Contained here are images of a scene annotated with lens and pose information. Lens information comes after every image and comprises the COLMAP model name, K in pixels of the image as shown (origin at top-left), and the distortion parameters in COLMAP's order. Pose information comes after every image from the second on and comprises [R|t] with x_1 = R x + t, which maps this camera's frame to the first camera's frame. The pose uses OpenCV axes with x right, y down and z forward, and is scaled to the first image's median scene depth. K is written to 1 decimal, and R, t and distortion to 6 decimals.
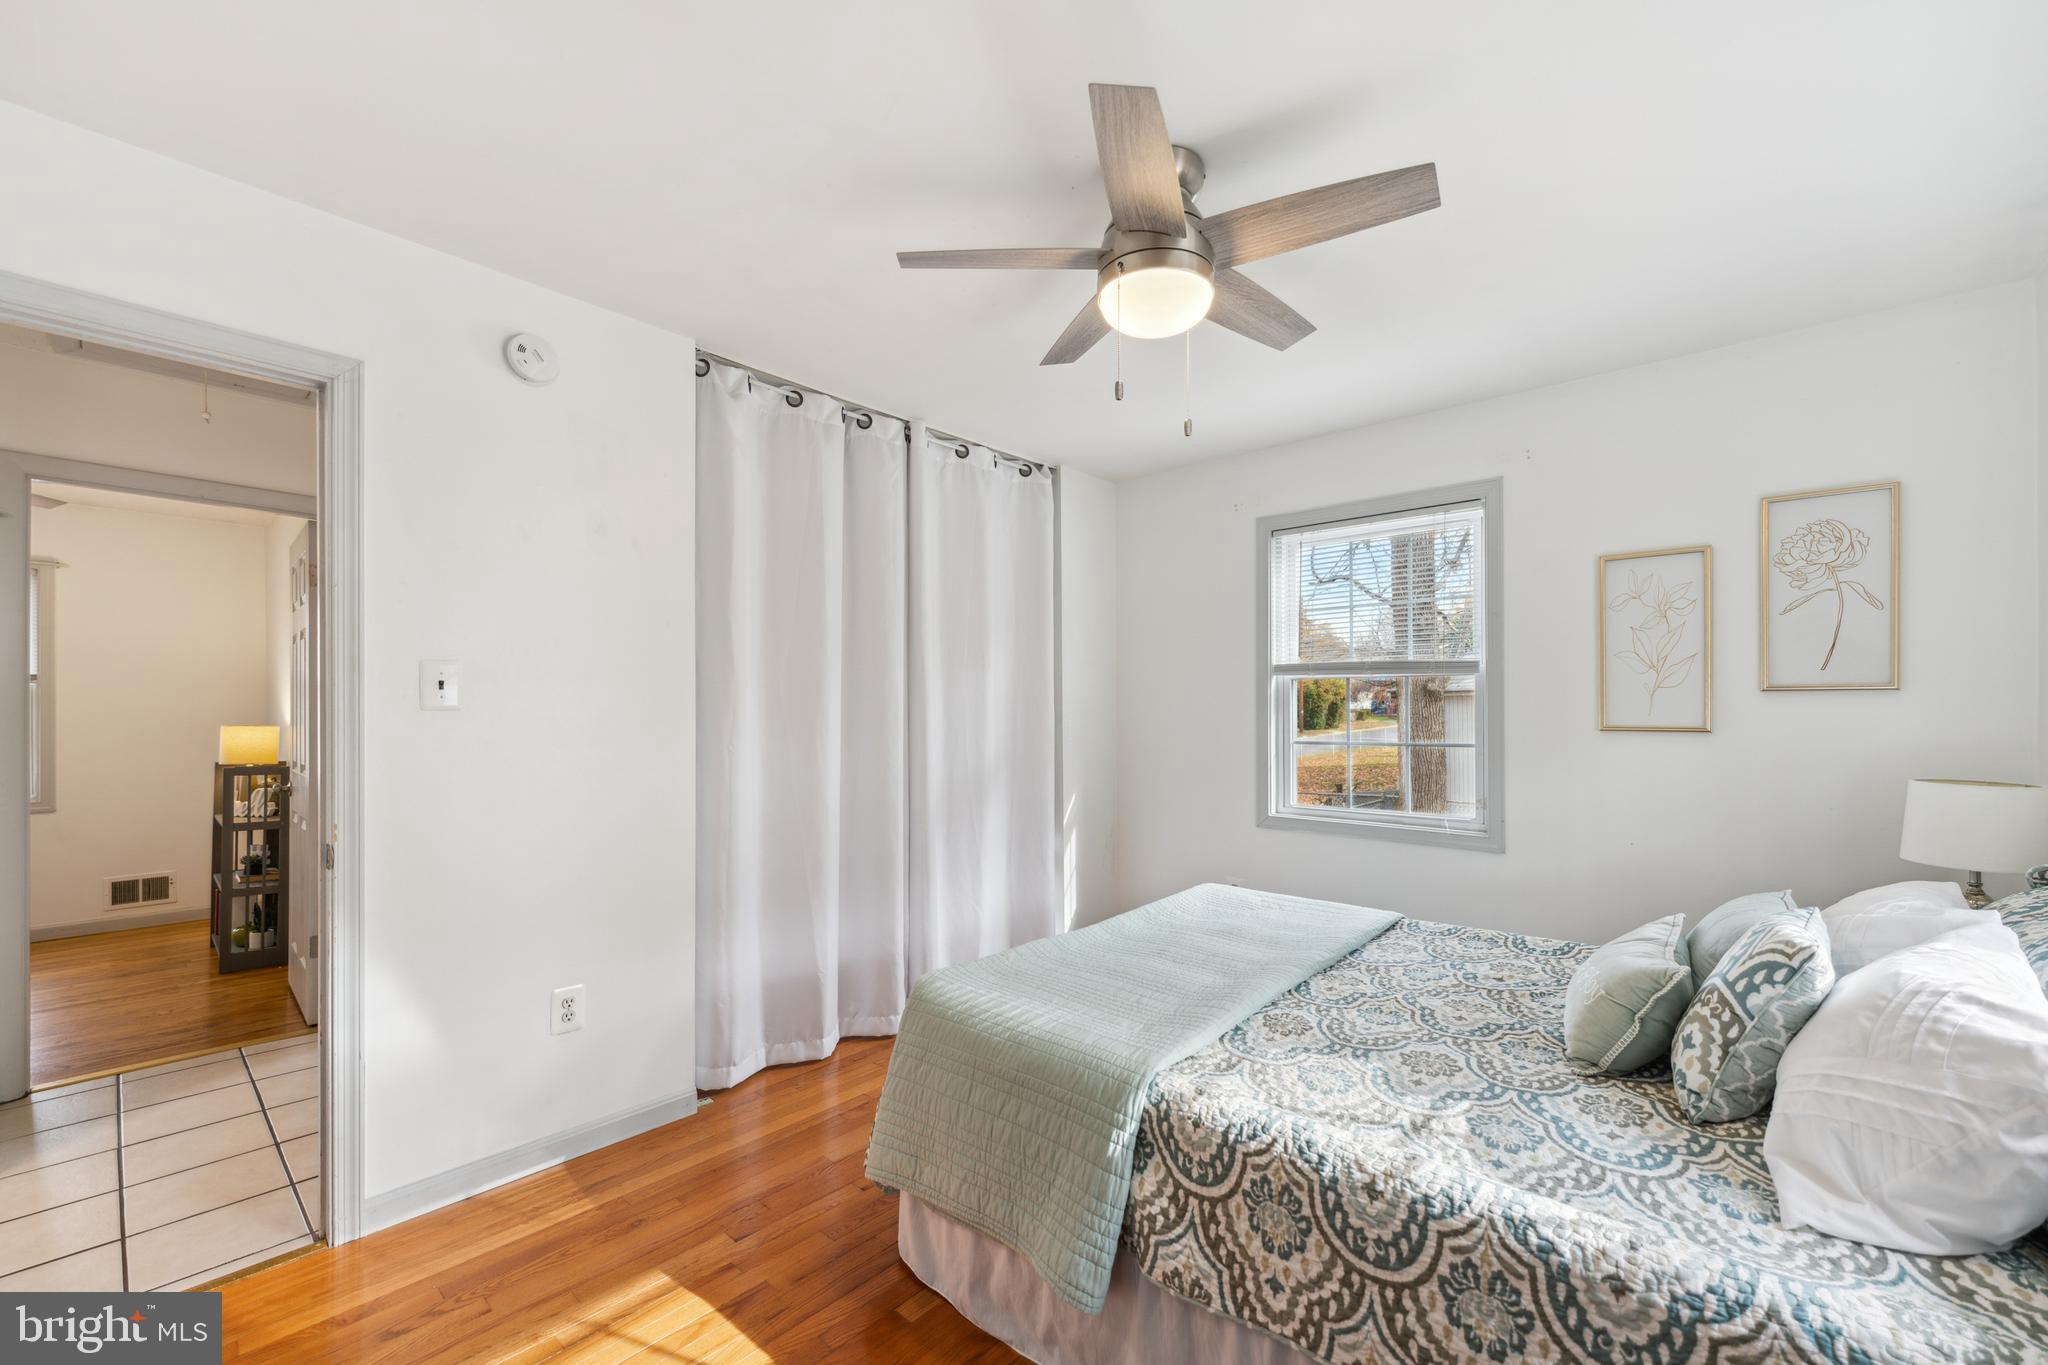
lens RADIAL K [[837.8, 0, 1042.9], [0, 837.8, 719.1], [0, 0, 1]] dist [0.006403, -0.000089]
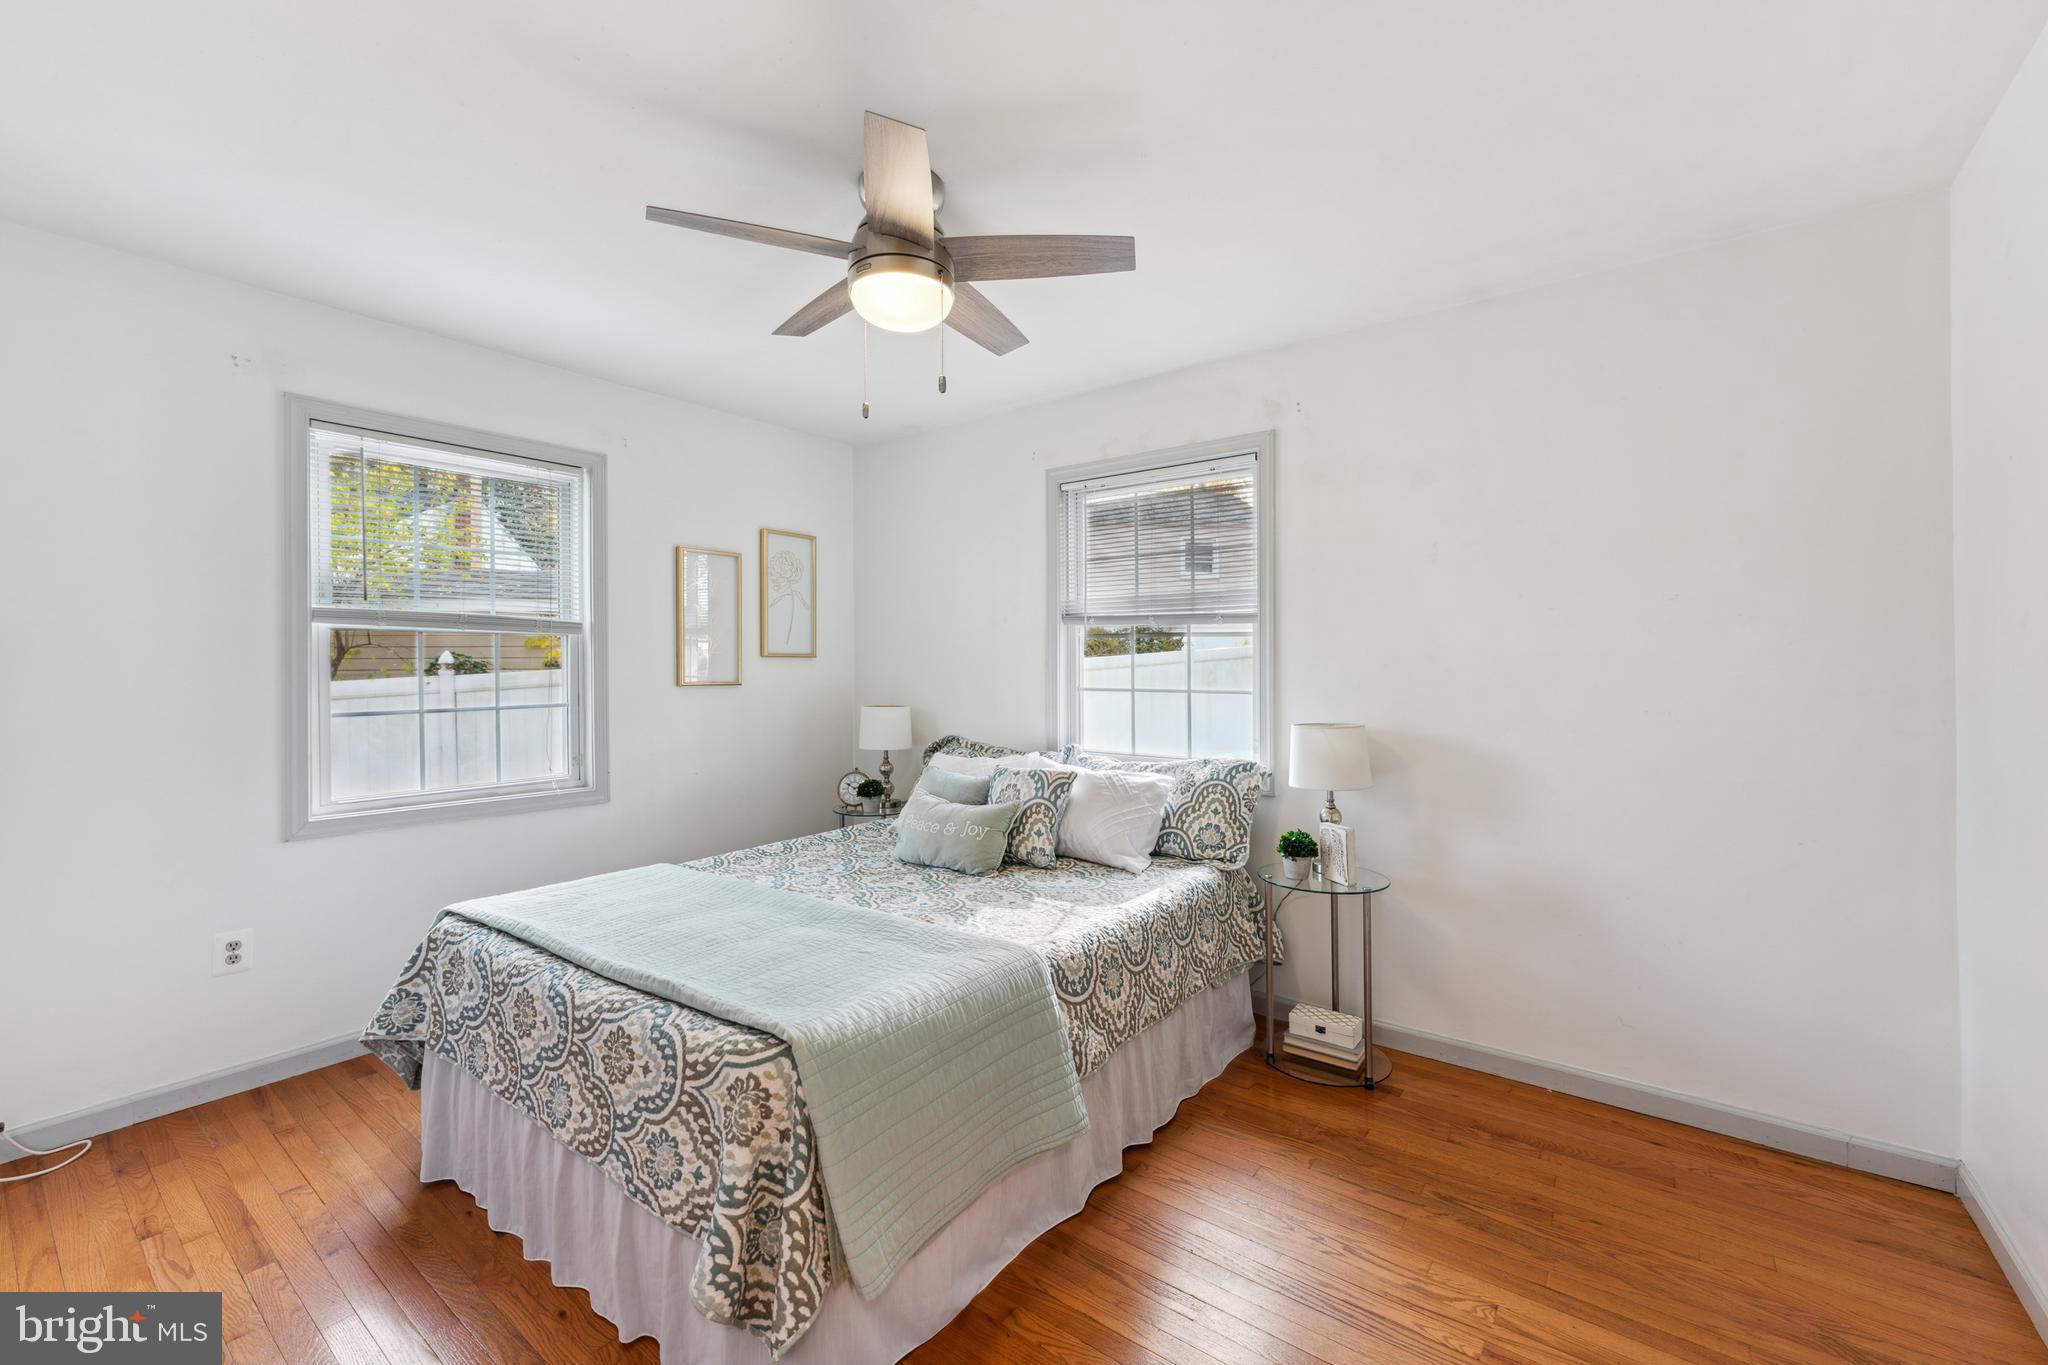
lens RADIAL K [[837.8, 0, 1026.9], [0, 837.8, 665.6], [0, 0, 1]] dist [0.006403, -0.000089]
pose [[-0.057408, 0.001296, 0.998350, -1.277023], [0.014815, 0.999890, -0.000446, -0.017248], [-0.998241, 0.014765, -0.057421, 1.182872]]
